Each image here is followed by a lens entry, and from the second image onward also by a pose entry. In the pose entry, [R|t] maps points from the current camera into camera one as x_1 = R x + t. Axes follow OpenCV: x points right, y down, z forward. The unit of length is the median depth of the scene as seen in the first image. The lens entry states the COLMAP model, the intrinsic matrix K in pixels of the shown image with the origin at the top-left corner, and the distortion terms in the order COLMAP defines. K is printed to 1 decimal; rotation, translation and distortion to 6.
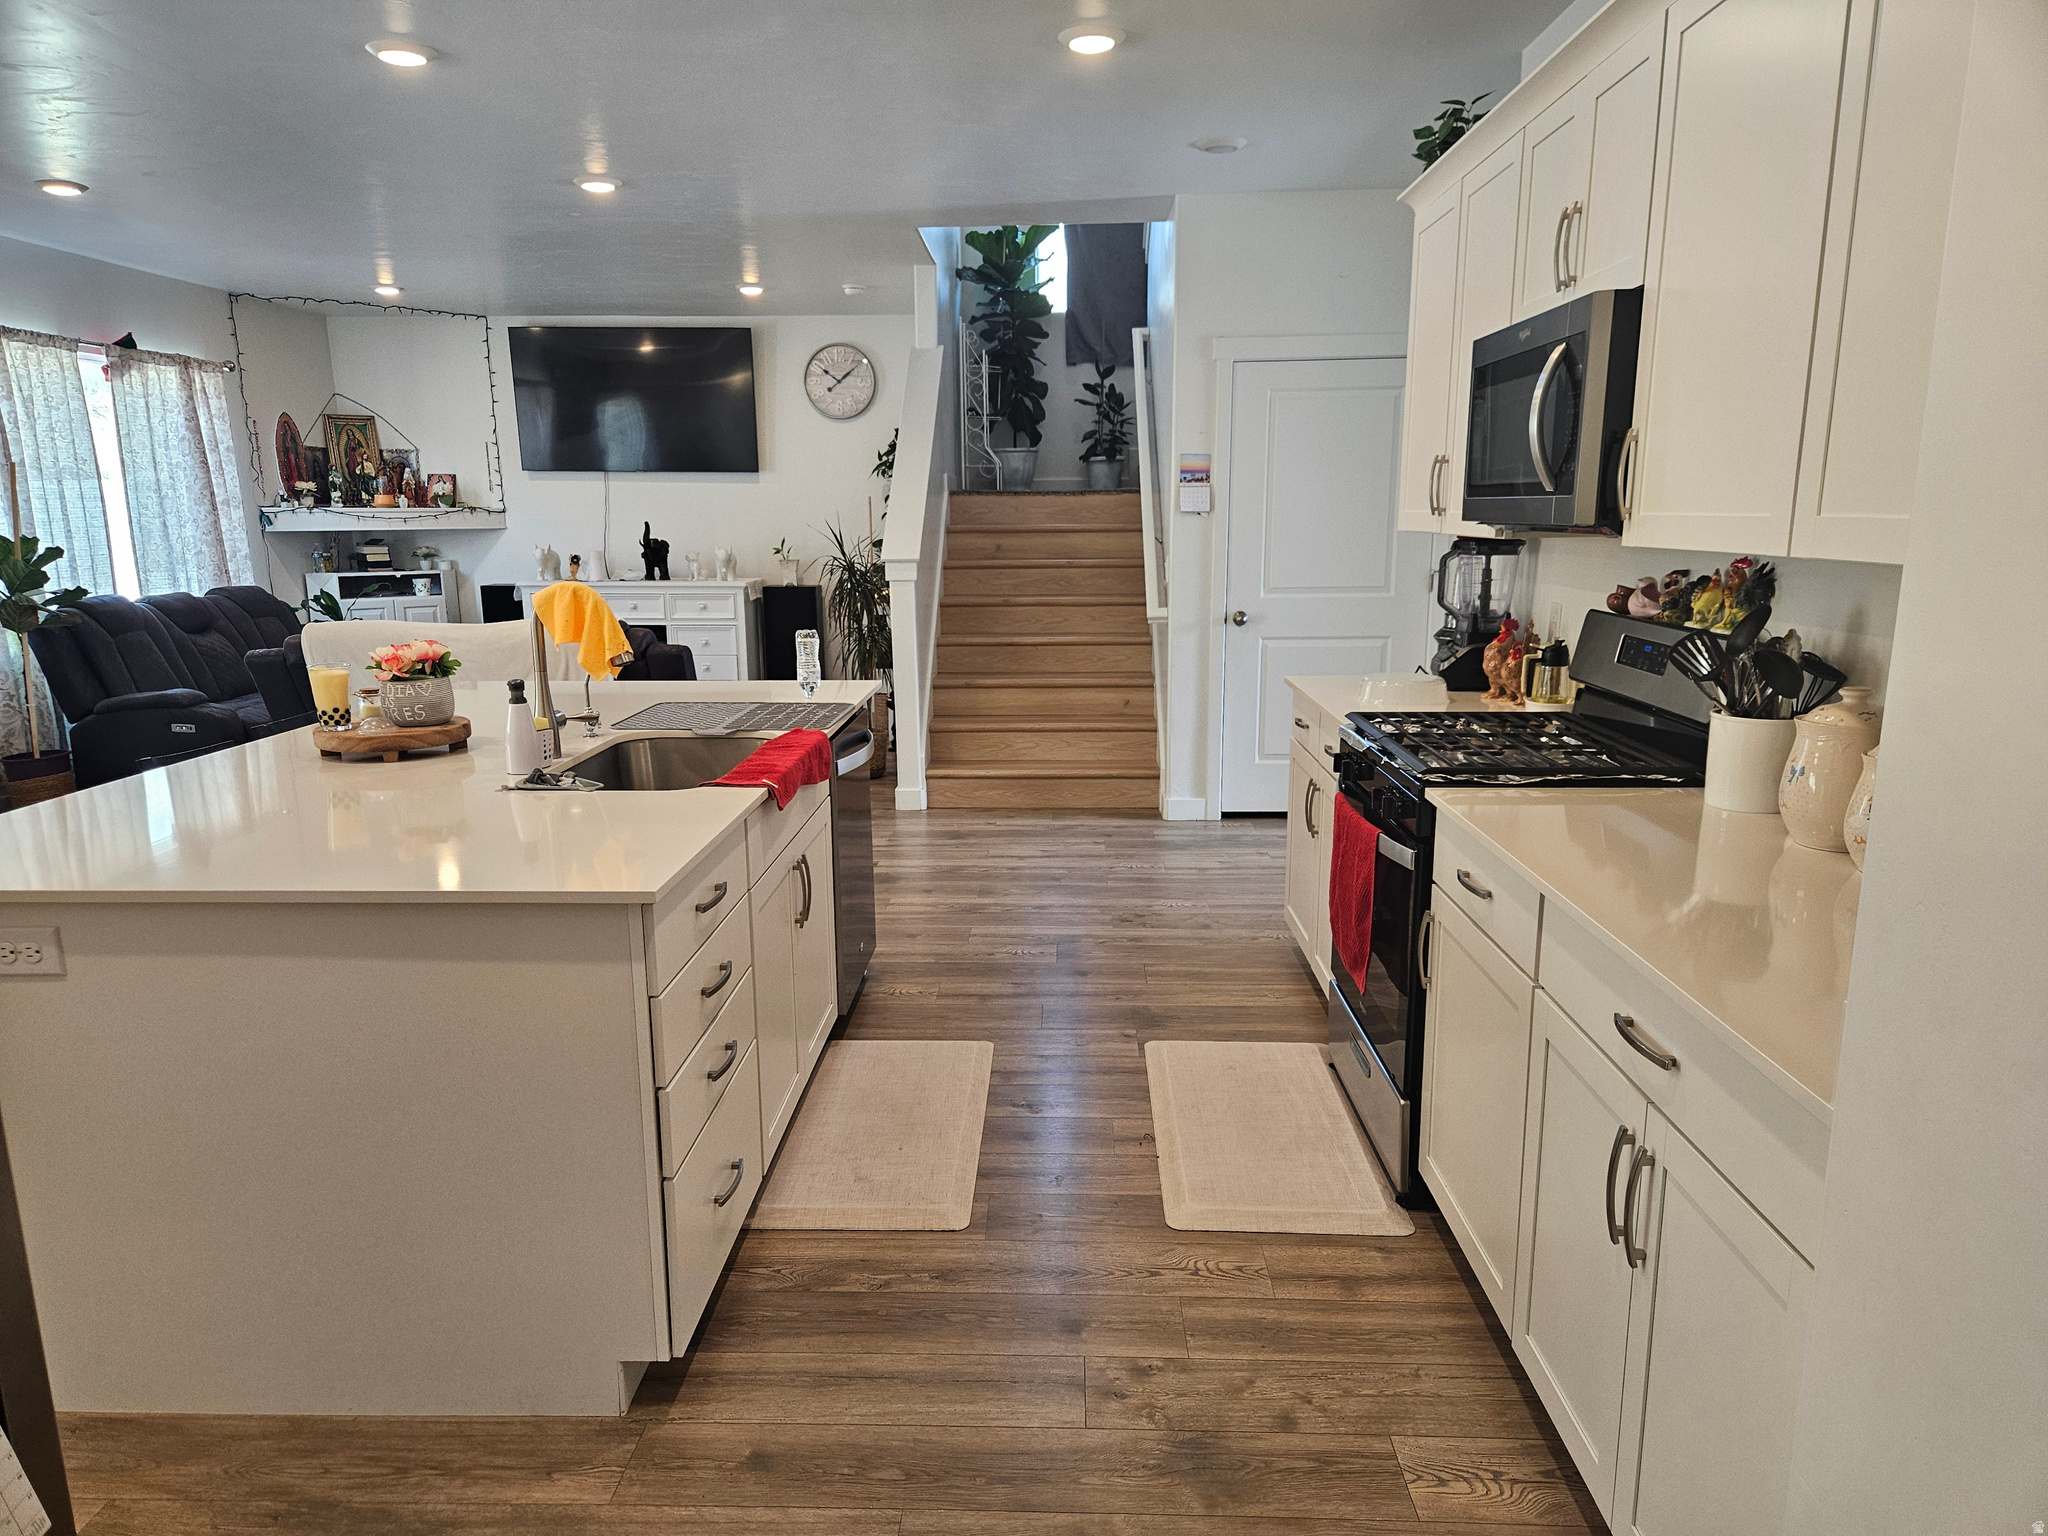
lens RADIAL K [[1400.3, 0, 1016.6], [0, 1400.3, 810.3], [0, 0, 1]] dist [0.076092, -0.073114]
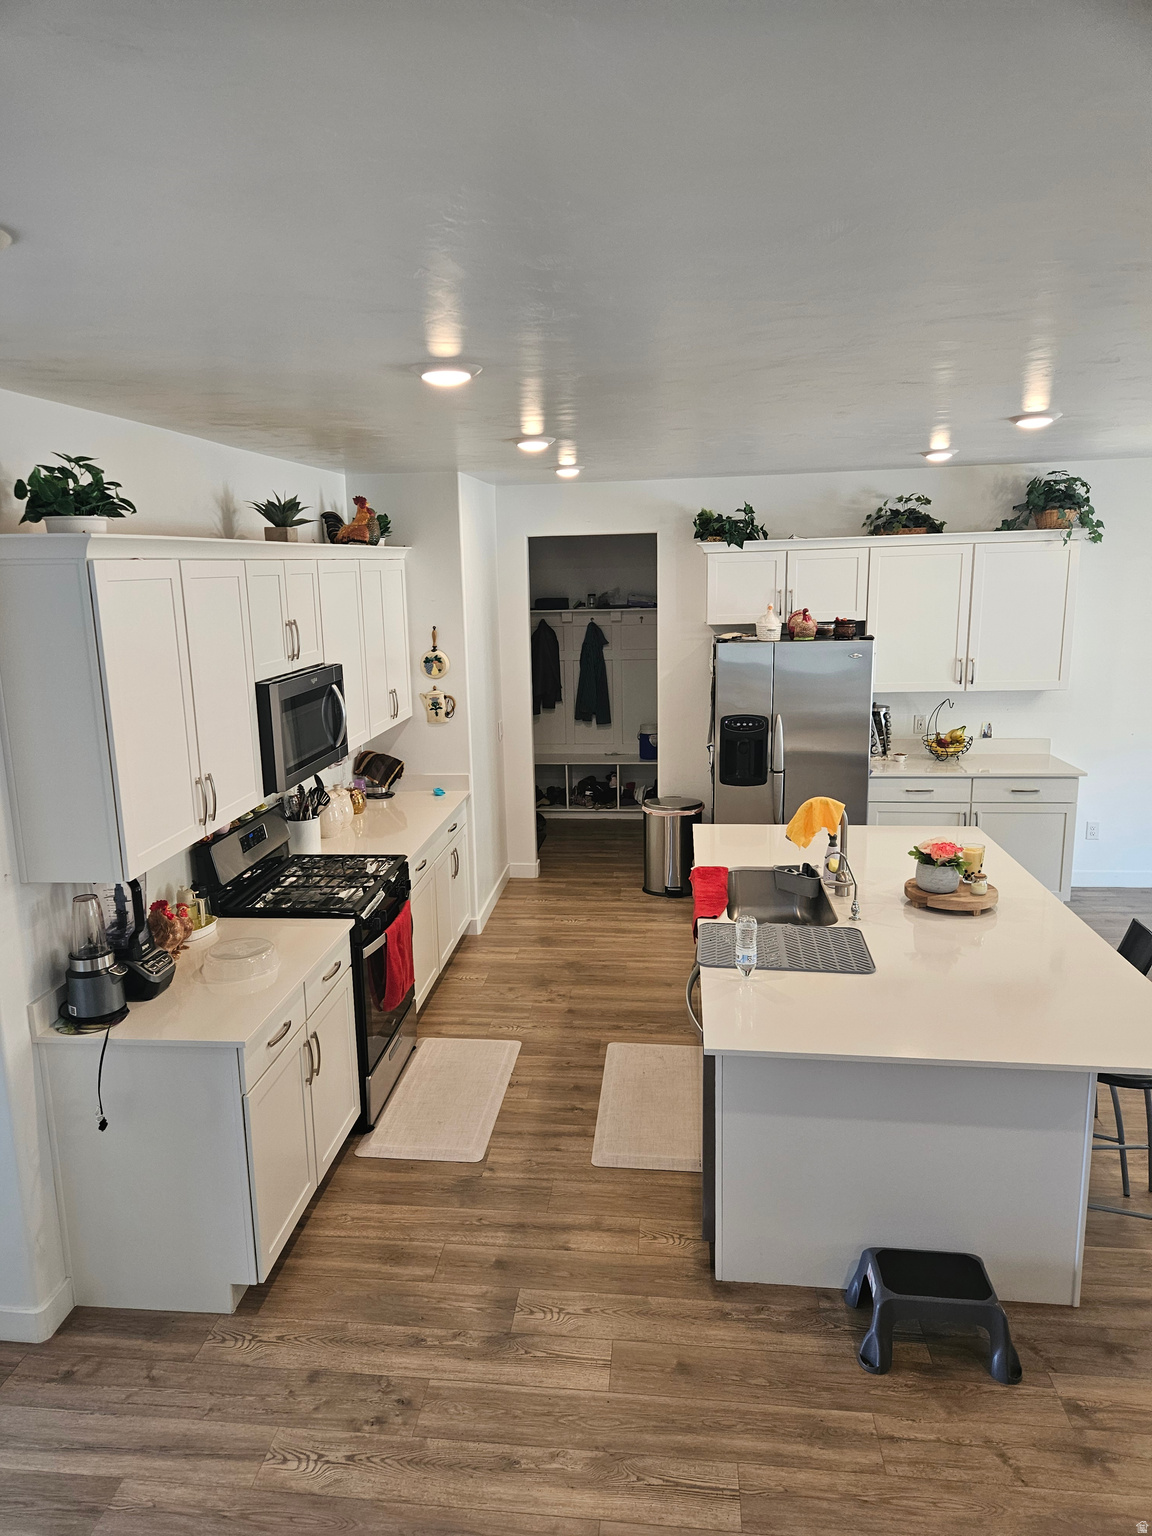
lens RADIAL K [[1050.2, 0, 573.4], [0, 1050.2, 764.1], [0, 0, 1]] dist [0.076092, -0.073114]
pose [[-0.997739, 0.014463, 0.065630, -0.068180], [0.039190, 0.918547, 0.393364, -0.561610], [-0.054595, 0.395047, -0.917037, 1.684874]]
